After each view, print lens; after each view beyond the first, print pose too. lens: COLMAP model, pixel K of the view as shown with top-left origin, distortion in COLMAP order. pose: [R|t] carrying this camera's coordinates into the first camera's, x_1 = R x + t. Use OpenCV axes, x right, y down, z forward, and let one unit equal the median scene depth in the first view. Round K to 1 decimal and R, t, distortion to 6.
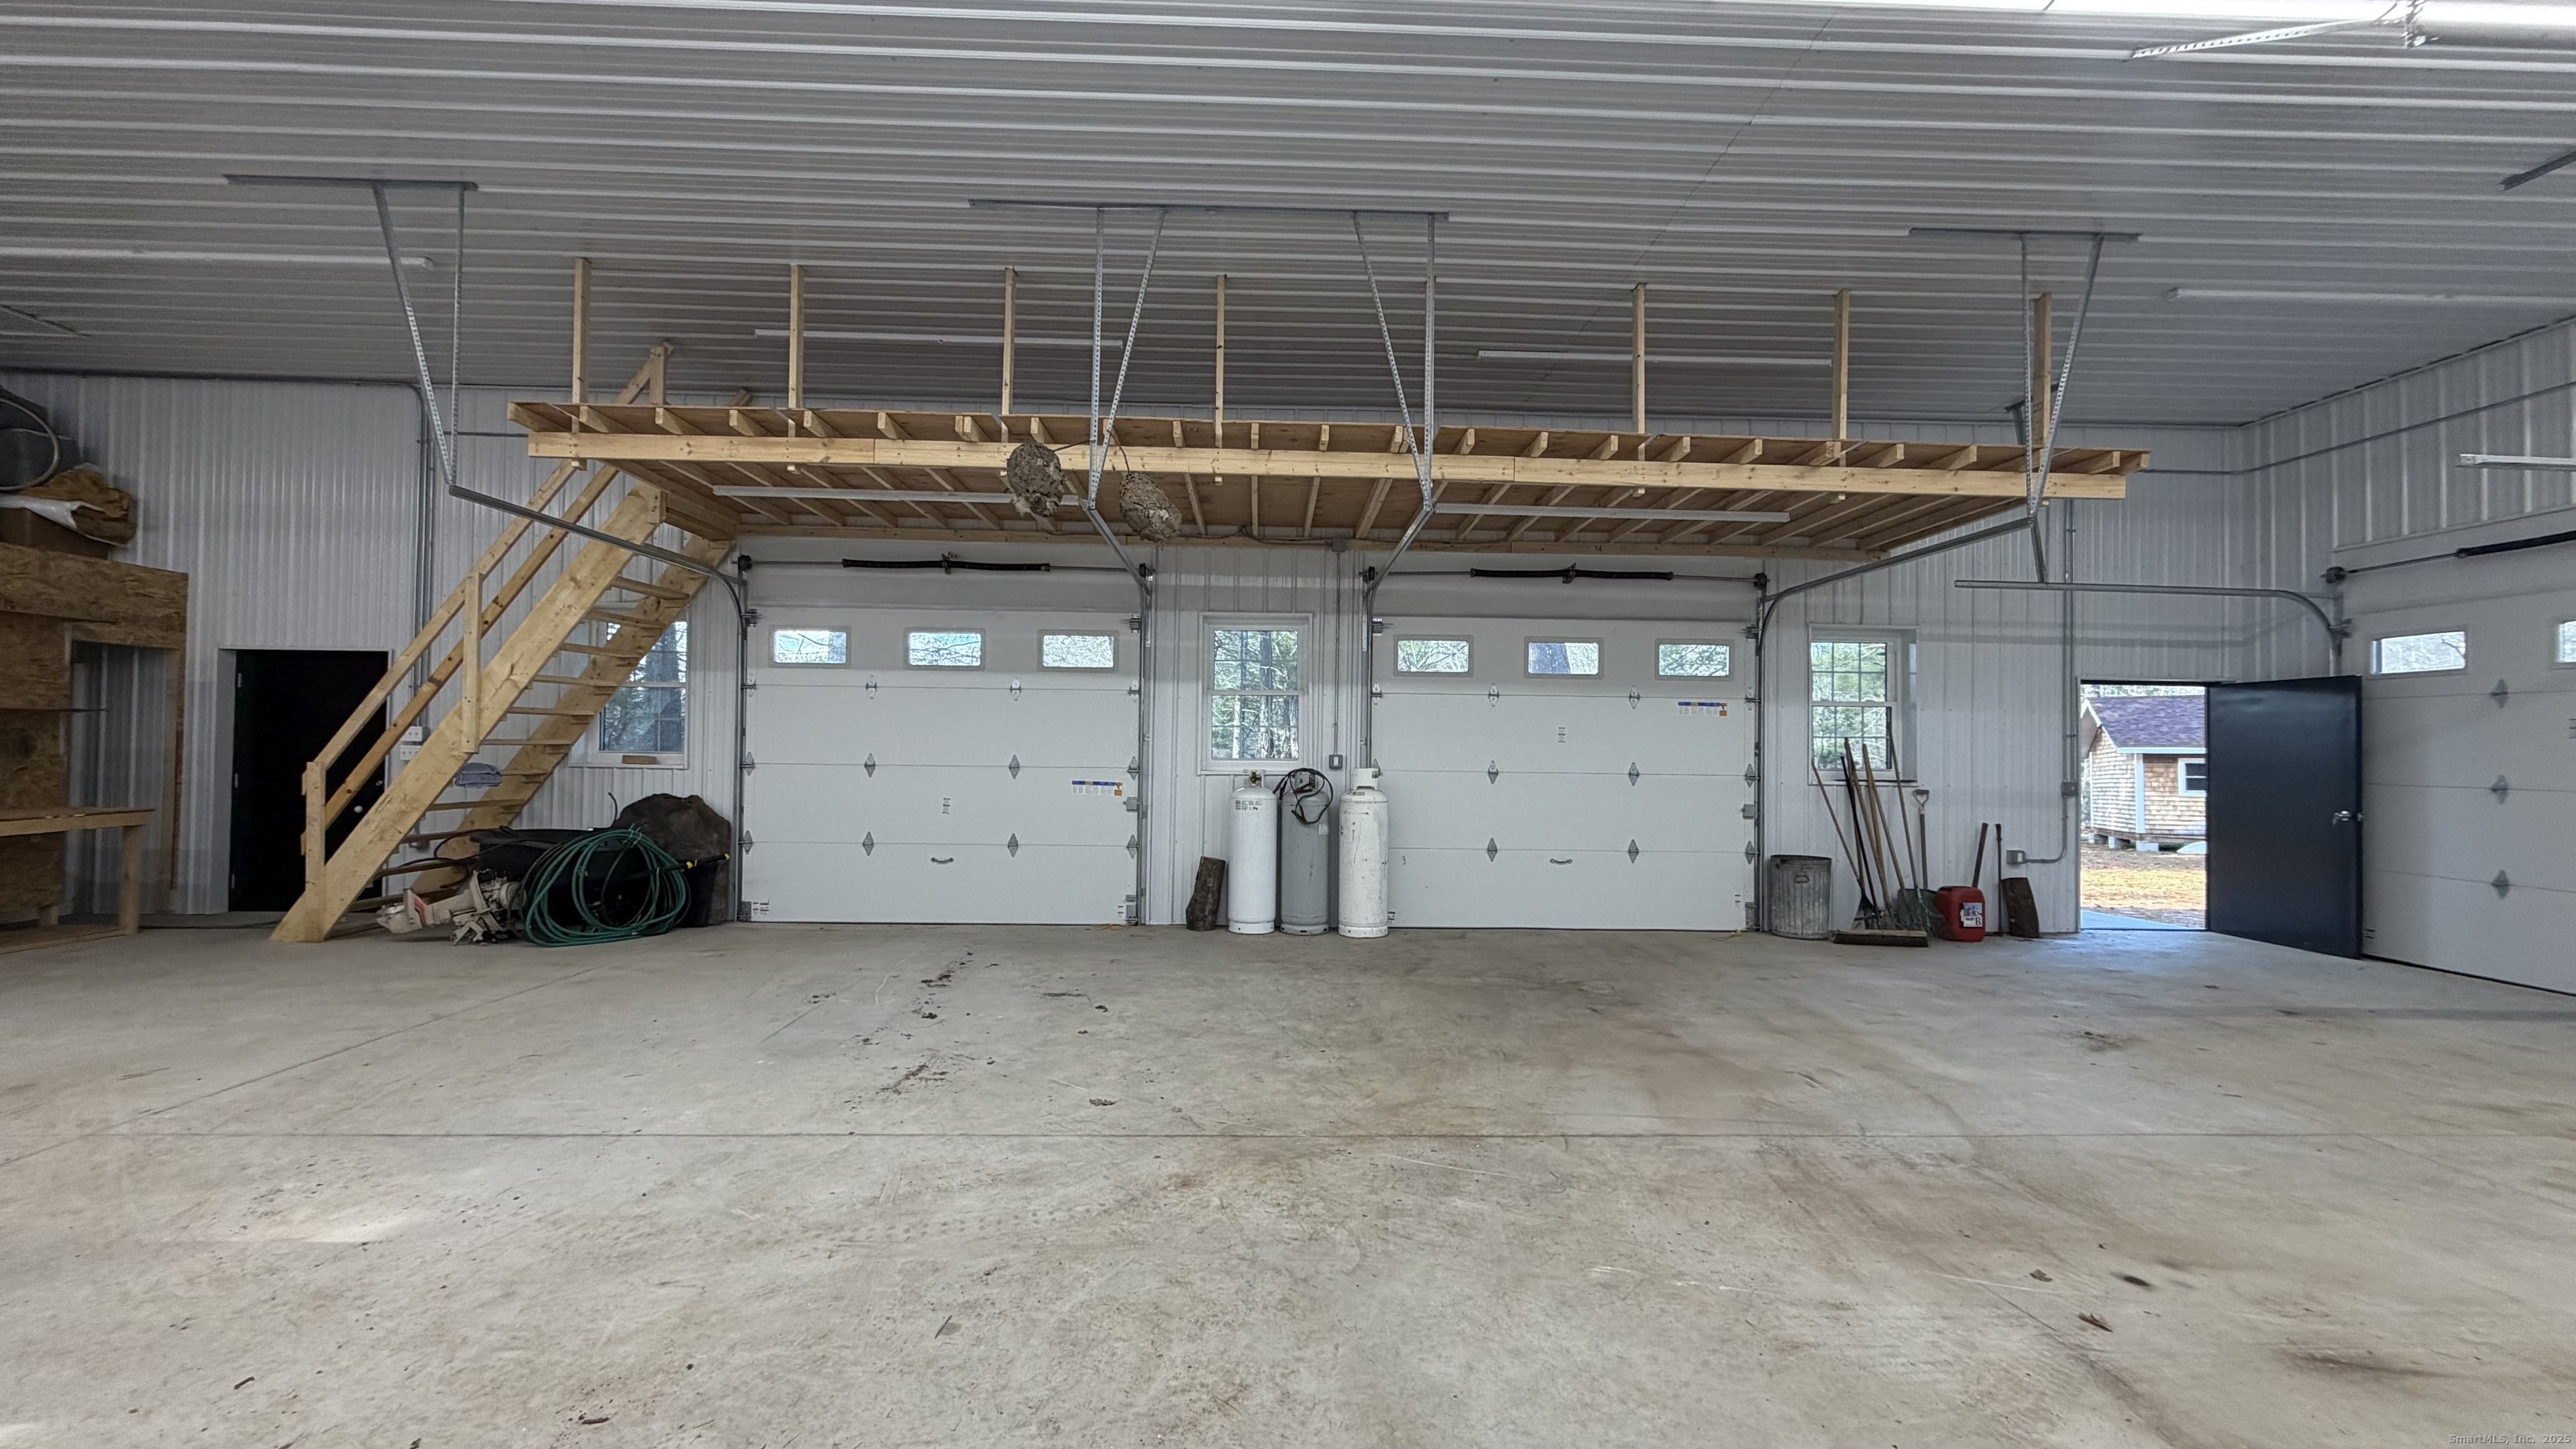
lens RADIAL K [[1020.3, 0, 1282.3], [0, 1020.3, 731.1], [0, 0, 1]] dist [-0.002217, 0.000205]
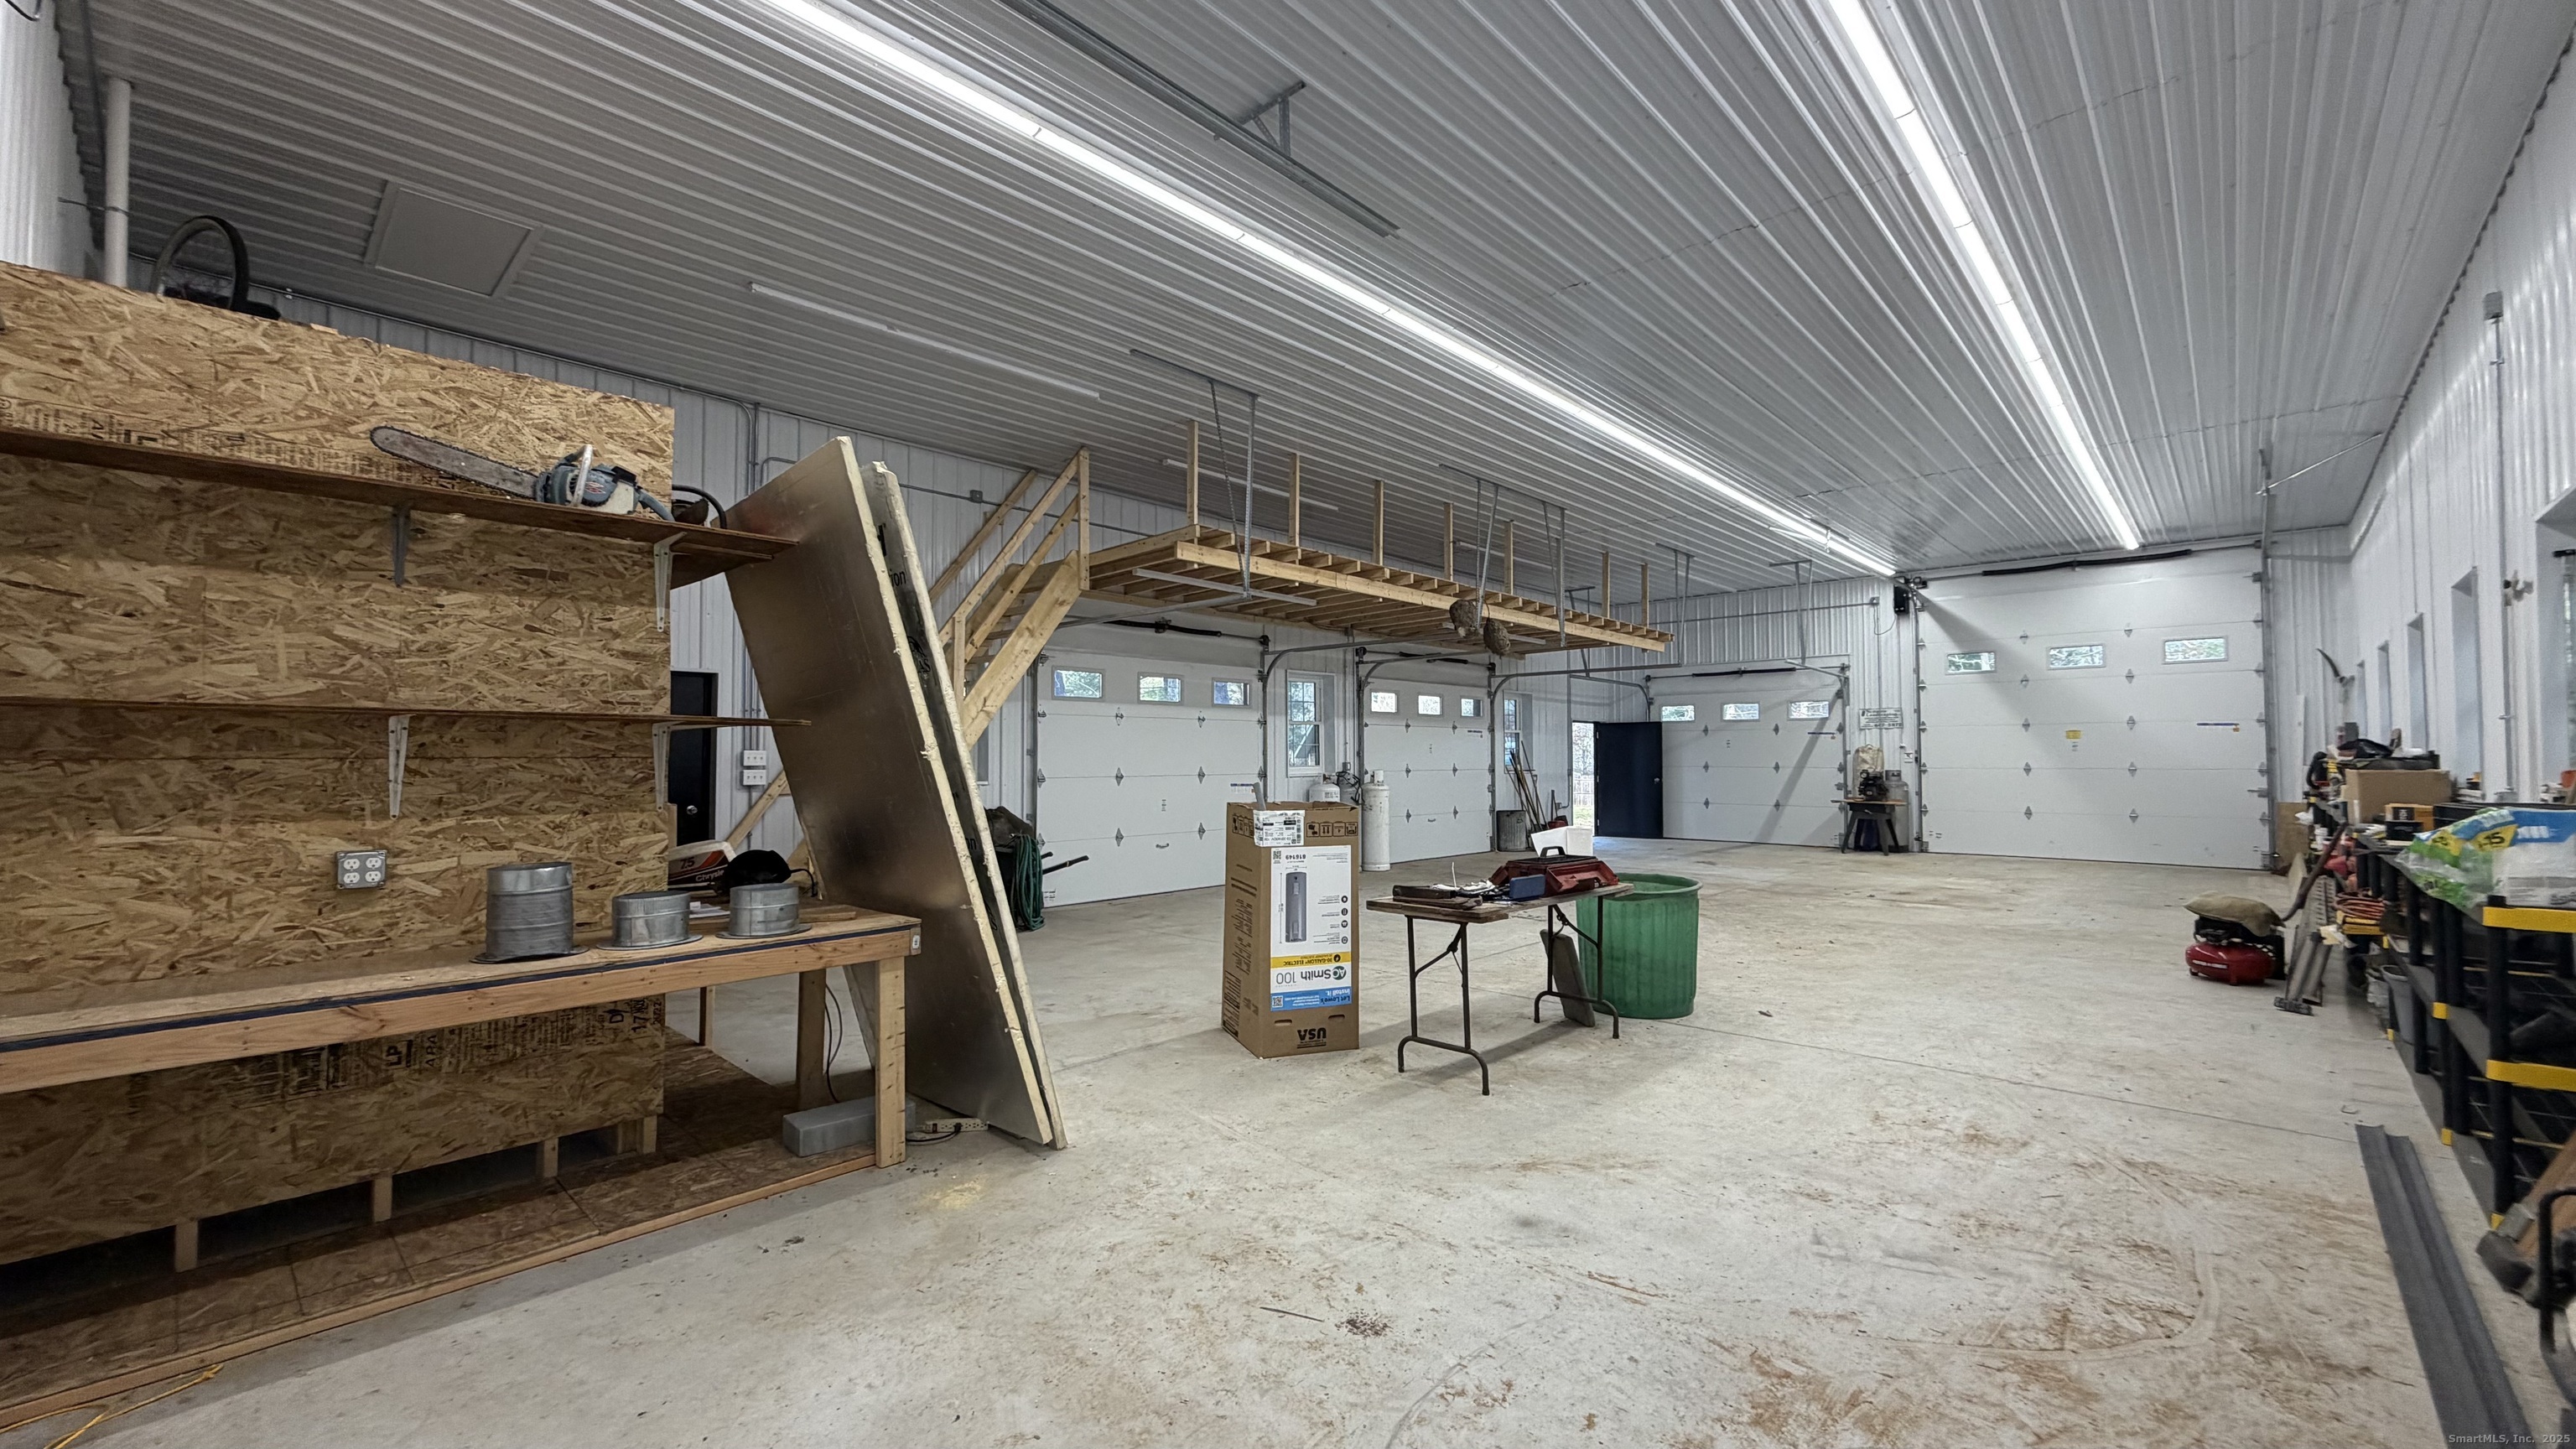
lens RADIAL K [[1020.3, 0, 1276.9], [0, 1020.3, 728.0], [0, 0, 1]] dist [-0.002217, 0.000205]
pose [[0.707946, 0.005674, 0.706243, -1.185807], [0.001679, 0.999951, -0.009717, -0.016313], [-0.706264, 0.008065, 0.707902, -0.062052]]
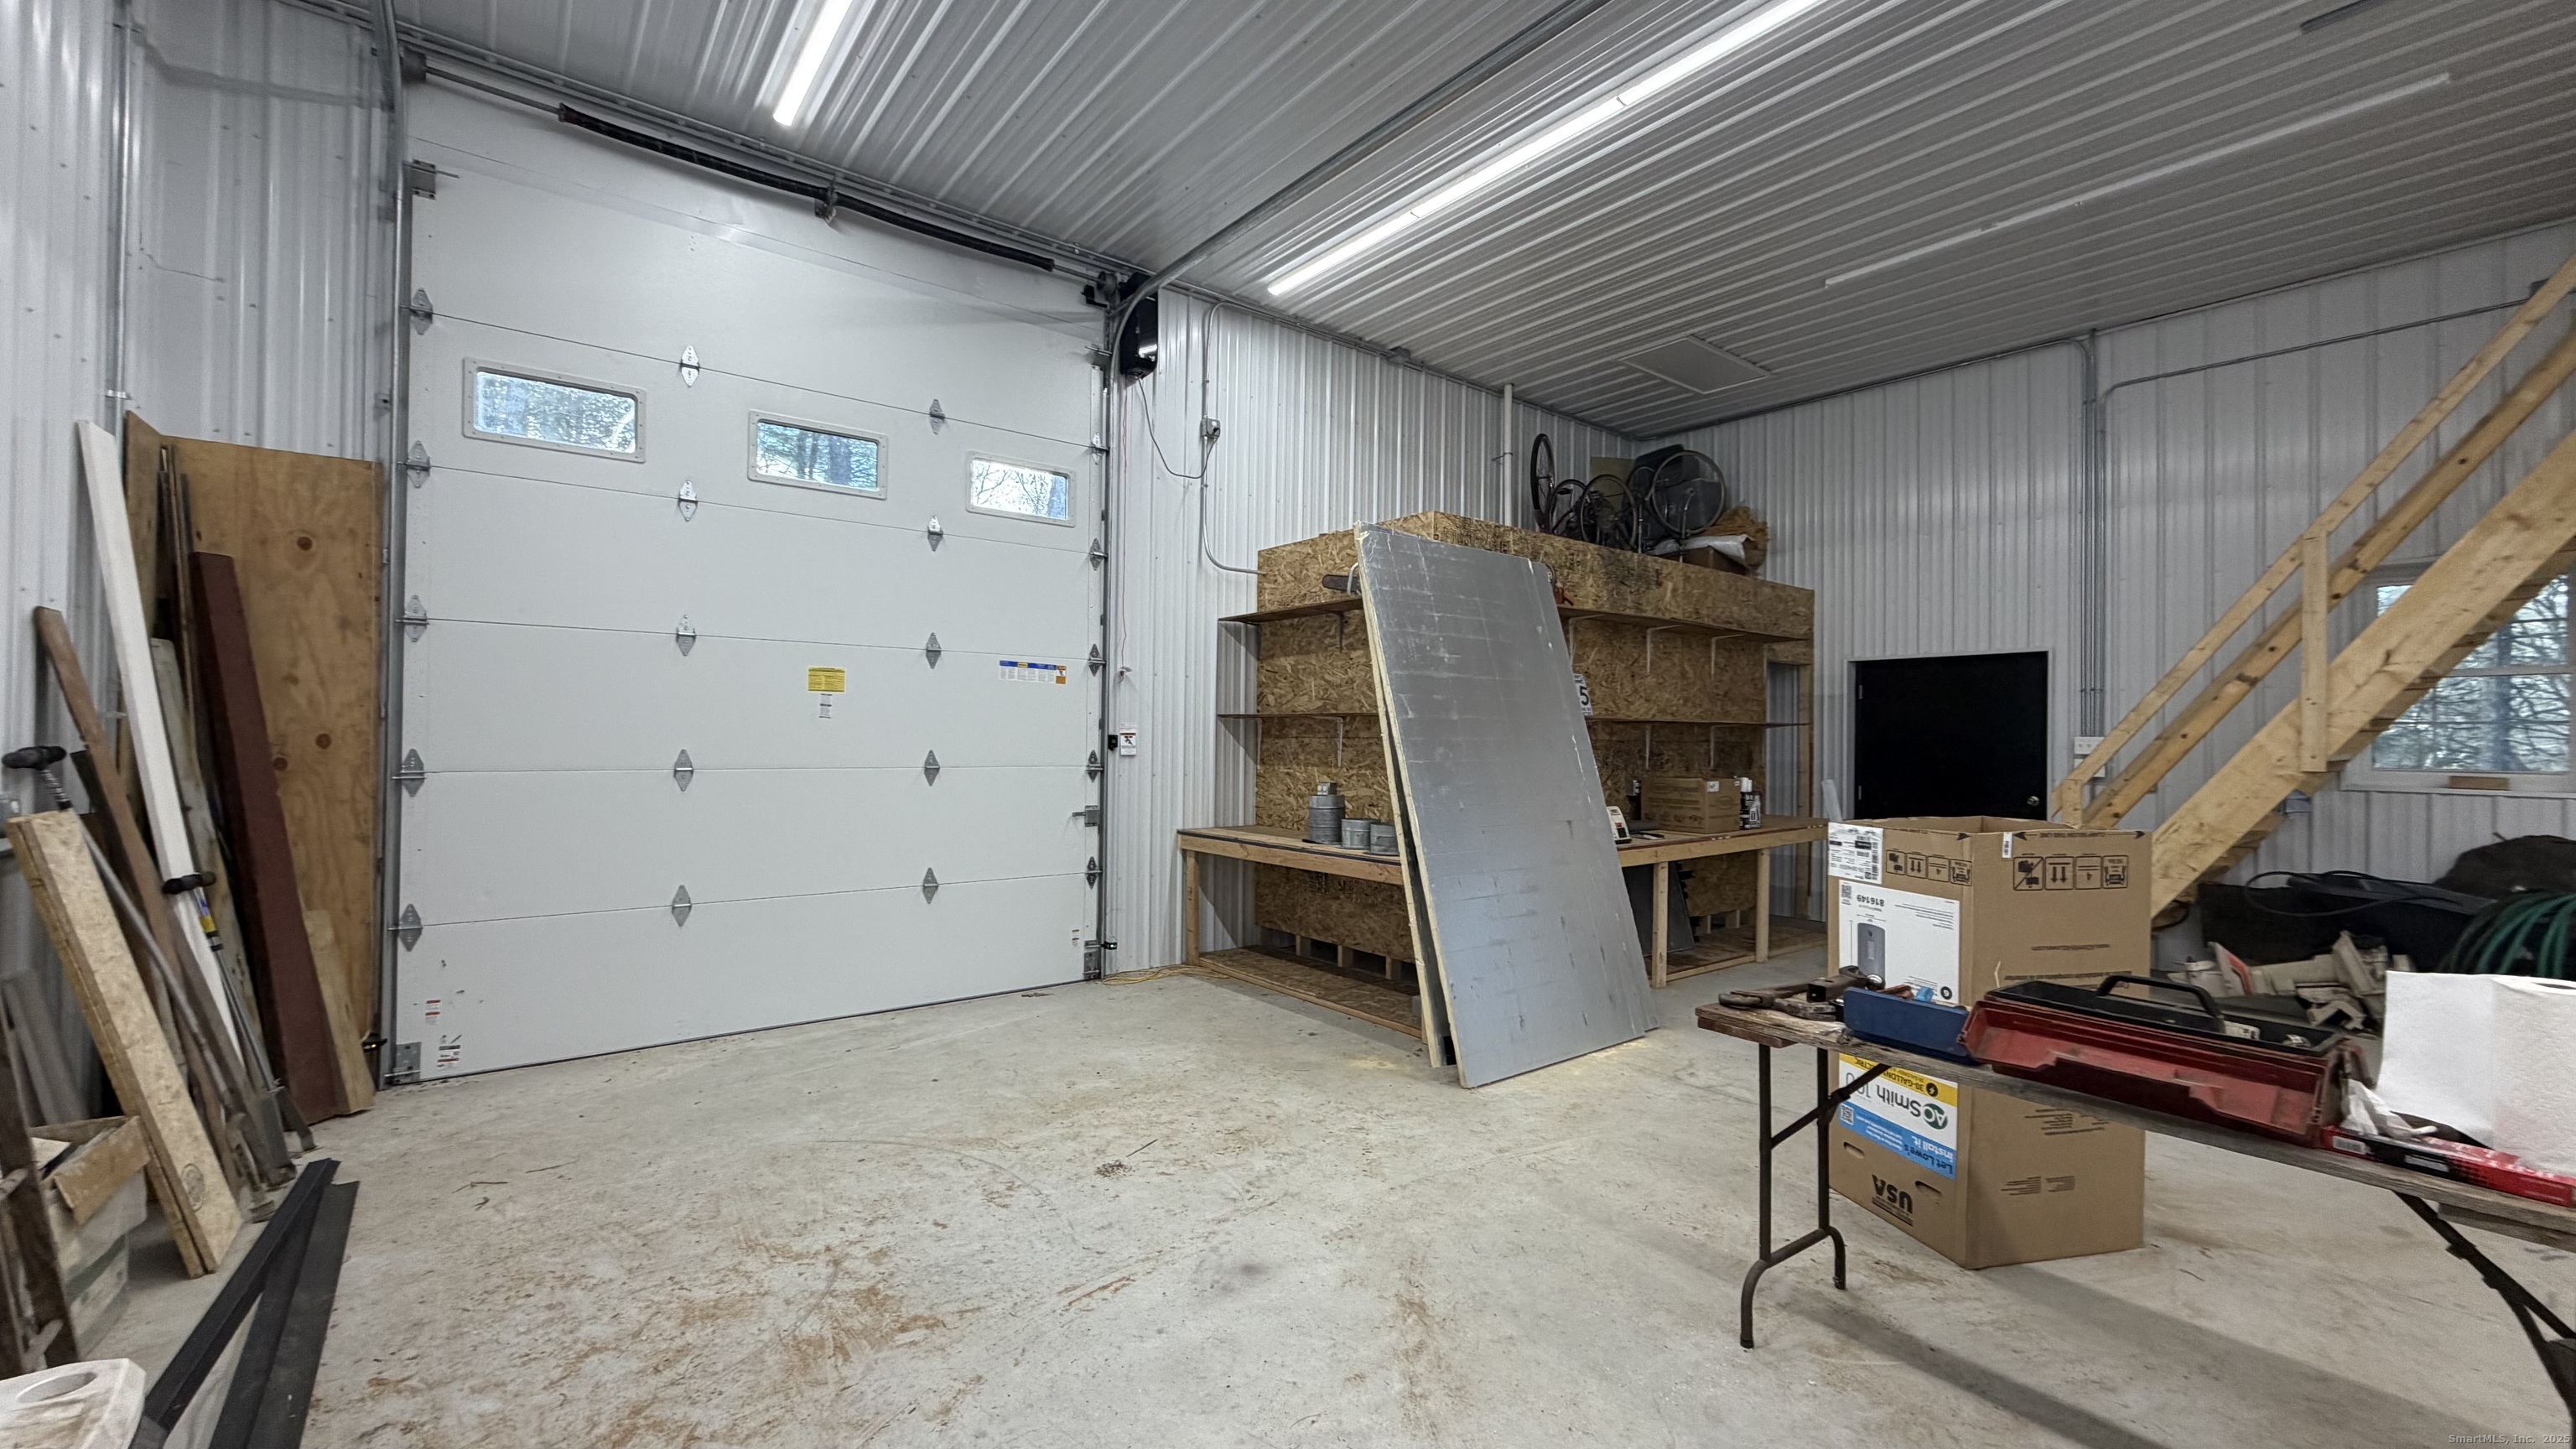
lens RADIAL K [[1020.3, 0, 1287.3], [0, 1020.3, 730.0], [0, 0, 1]] dist [-0.002217, 0.000205]
pose [[0.594844, -0.013814, -0.803723, -0.563788], [0.009160, 0.999904, -0.010407, -0.007745], [0.803789, -0.001172, 0.594913, -0.045538]]
